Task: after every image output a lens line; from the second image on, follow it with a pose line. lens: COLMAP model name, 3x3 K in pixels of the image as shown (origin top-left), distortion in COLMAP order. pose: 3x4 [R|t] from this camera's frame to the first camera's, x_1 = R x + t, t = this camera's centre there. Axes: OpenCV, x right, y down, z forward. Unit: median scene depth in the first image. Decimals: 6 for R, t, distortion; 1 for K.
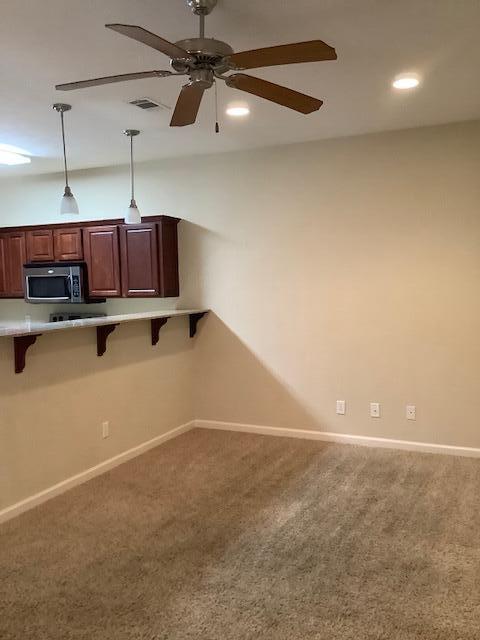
lens RADIAL K [[594.5, 0, 245.6], [0, 594.5, 320.4], [0, 0, 1]] dist [0.035810, 0.000000]
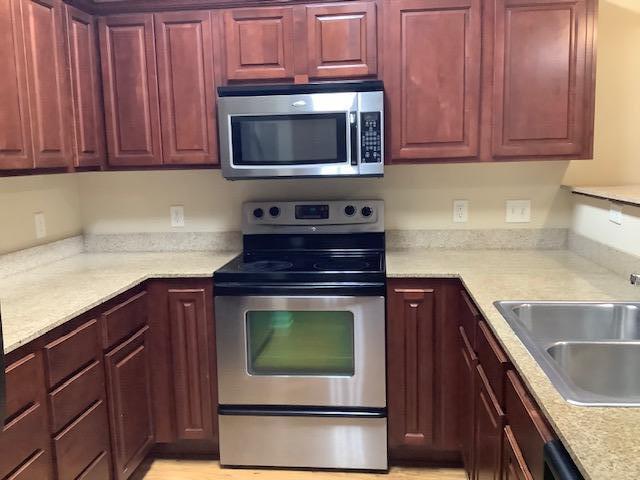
lens RADIAL K [[594.5, 0, 318.8], [0, 594.5, 240.8], [0, 0, 1]] dist [0.035810, 0.000000]
pose [[0.945675, -0.048343, 0.321499, -0.579050], [0.027263, 0.997192, 0.069751, -0.016766], [-0.323968, -0.057196, 0.944338, 0.746033]]
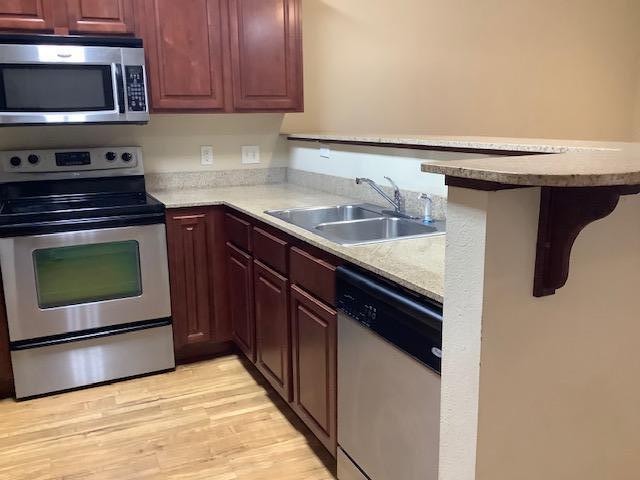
lens RADIAL K [[594.5, 0, 322.8], [0, 594.5, 239.5], [0, 0, 1]] dist [0.035810, 0.000000]
pose [[0.646394, -0.144912, 0.749116, -0.719487], [0.054566, 0.988065, 0.144052, 0.004638], [-0.761050, -0.052238, 0.646586, 0.686751]]
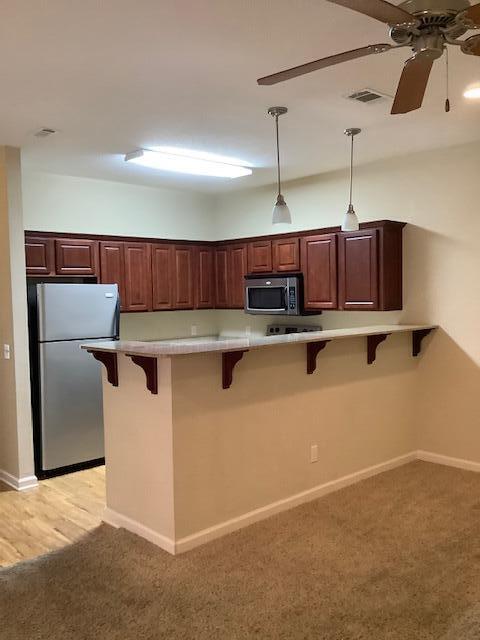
lens RADIAL K [[594.5, 0, 240.3], [0, 594.5, 321.2], [0, 0, 1]] dist [0.035810, 0.000000]
pose [[0.925398, 0.020705, -0.378430, 0.003942], [-0.025629, 0.999640, -0.007979, -0.012153], [0.378128, 0.017083, 0.925596, 0.096445]]
